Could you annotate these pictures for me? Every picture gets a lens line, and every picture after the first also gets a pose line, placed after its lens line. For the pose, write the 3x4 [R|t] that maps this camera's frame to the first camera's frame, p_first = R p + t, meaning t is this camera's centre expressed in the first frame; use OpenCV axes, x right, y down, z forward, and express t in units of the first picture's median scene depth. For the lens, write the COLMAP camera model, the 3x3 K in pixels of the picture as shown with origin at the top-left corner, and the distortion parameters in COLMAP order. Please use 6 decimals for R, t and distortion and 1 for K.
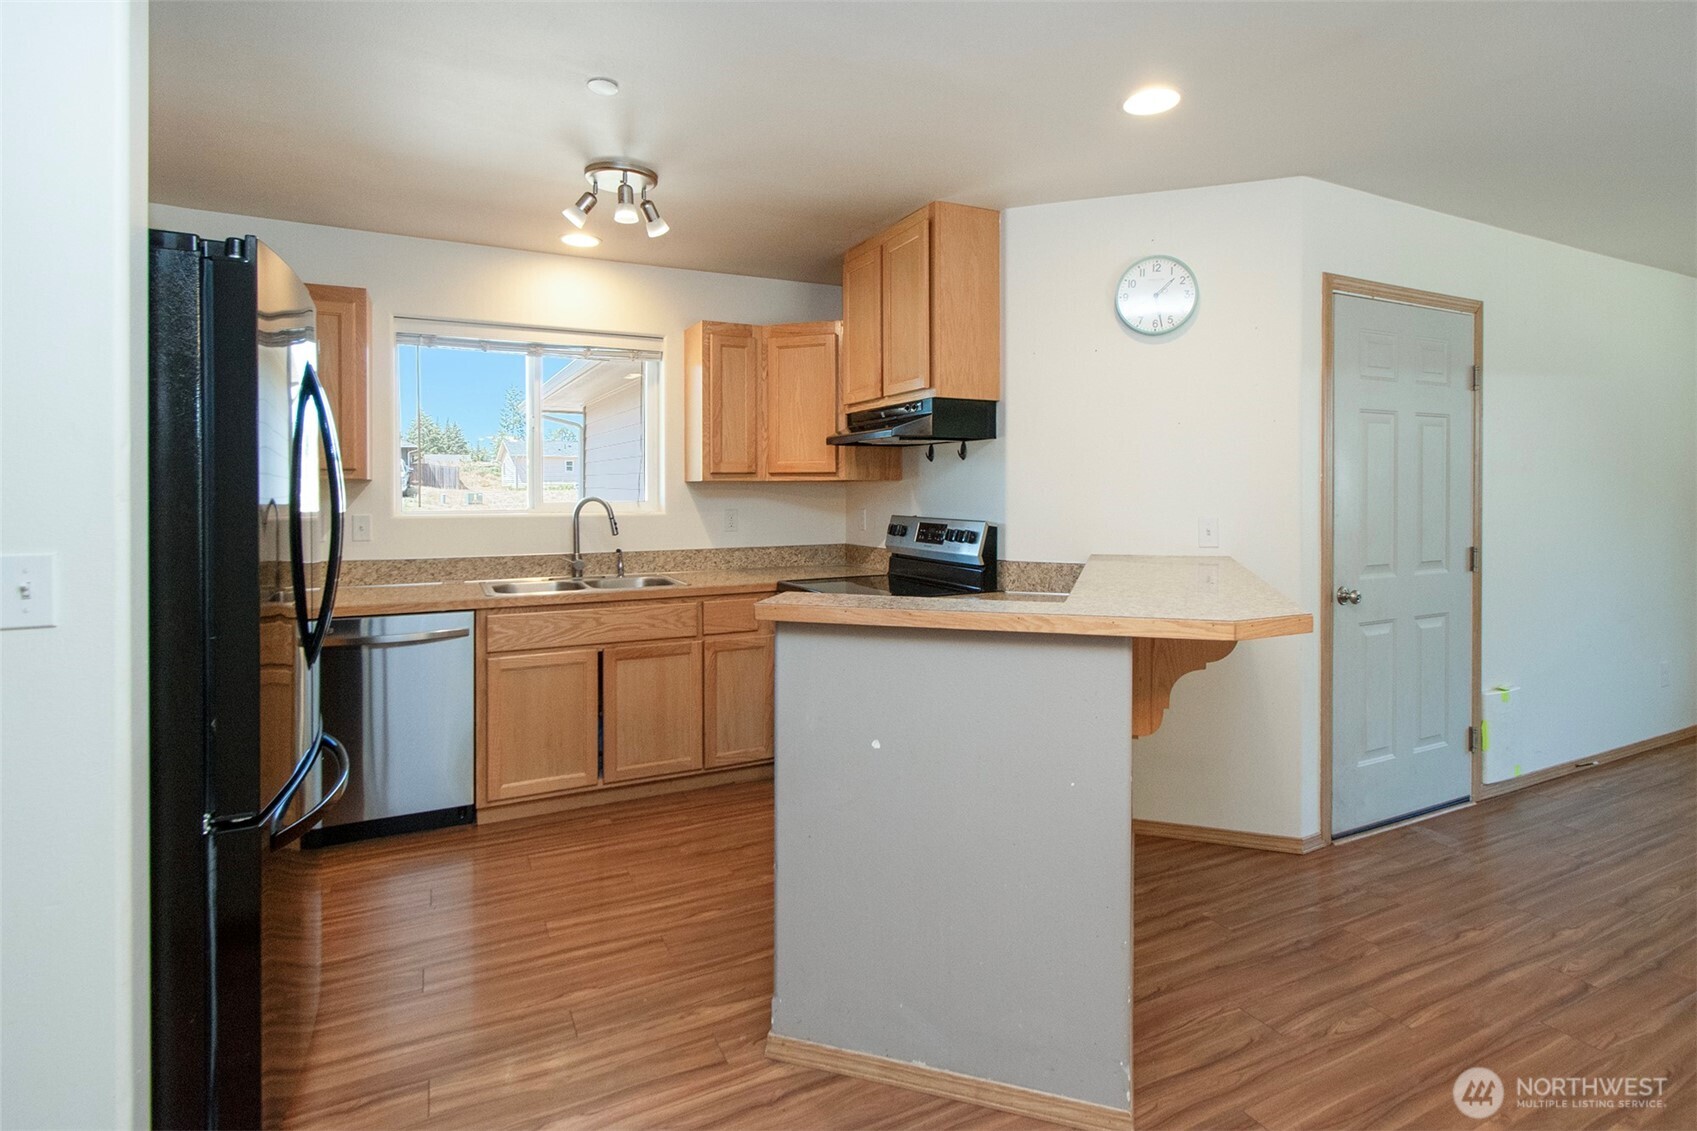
lens RADIAL K [[811.9, 0, 843.8], [0, 811.9, 486.1], [0, 0, 1]] dist [0.013065, -0.004572]
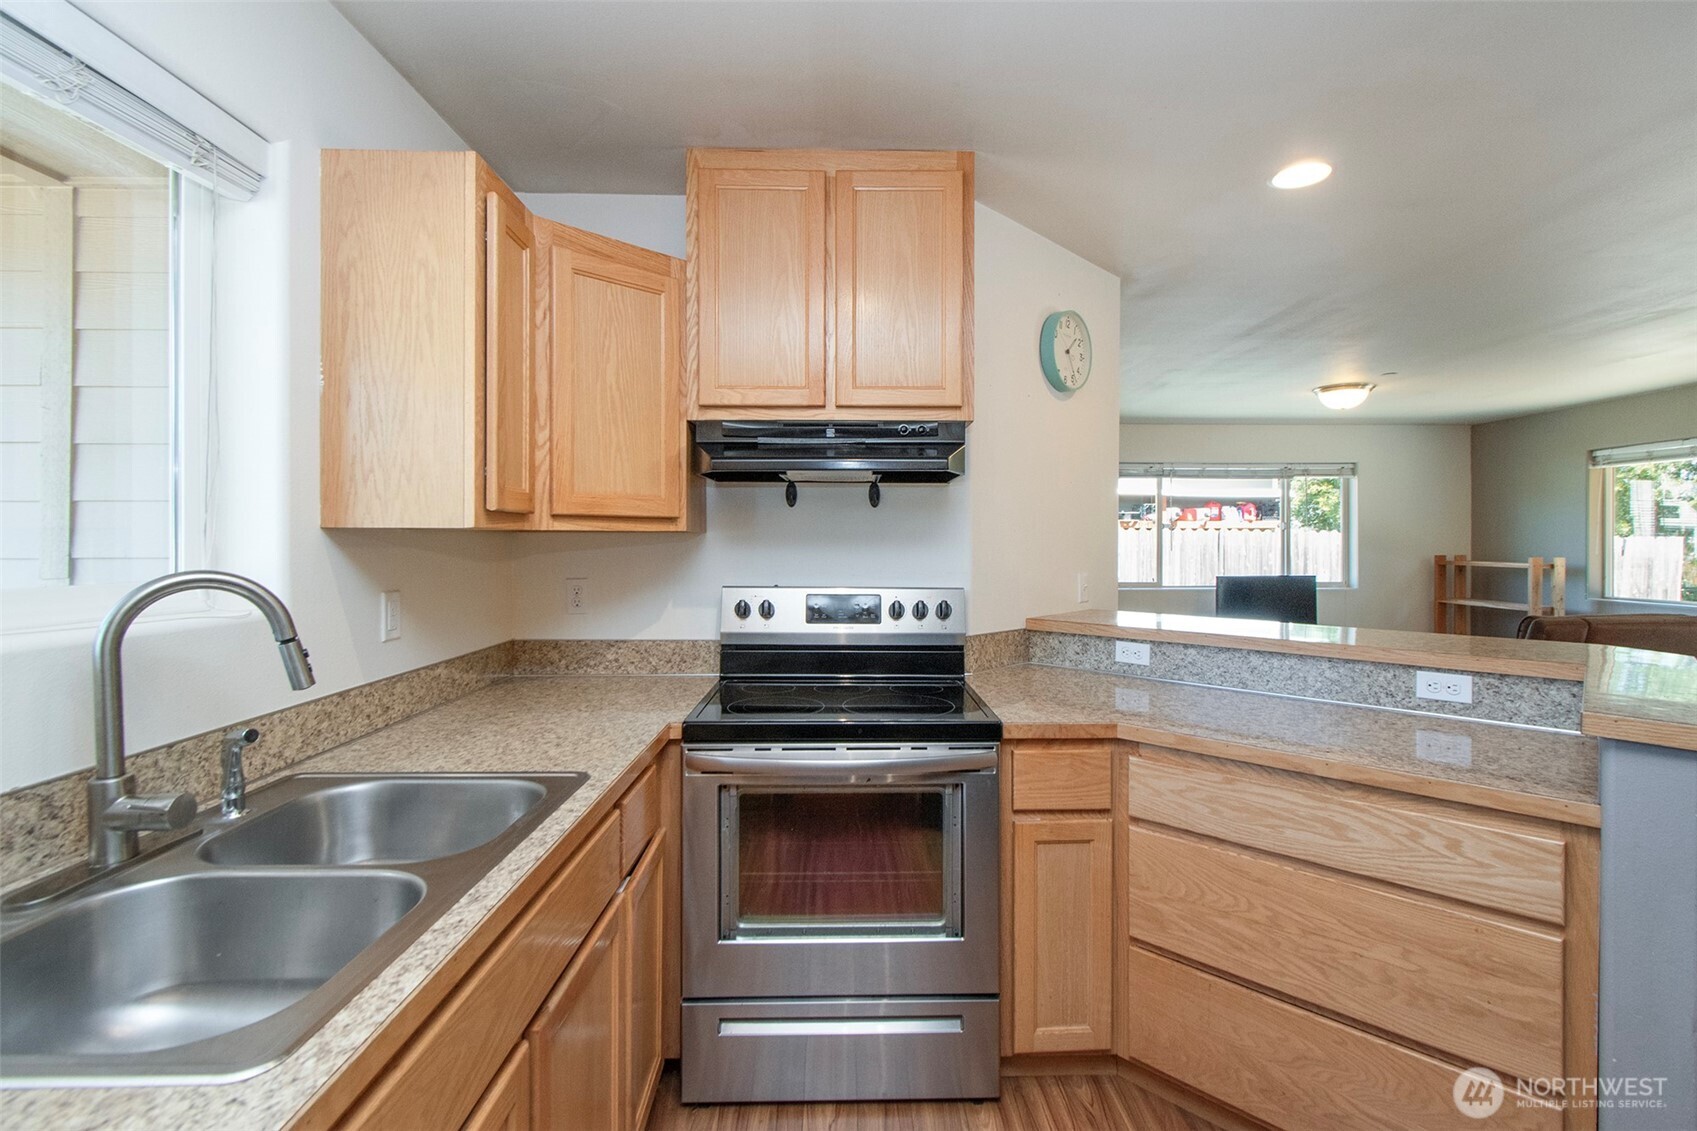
lens RADIAL K [[754.7, 0, 850.9], [0, 754.7, 544.5], [0, 0, 1]] dist [-0.002233, 0.001297]
pose [[0.438801, 0.000055, 0.898584, -0.483238], [-0.006347, 0.999975, 0.003038, -0.000009], [-0.898562, -0.007037, 0.438791, 0.708157]]
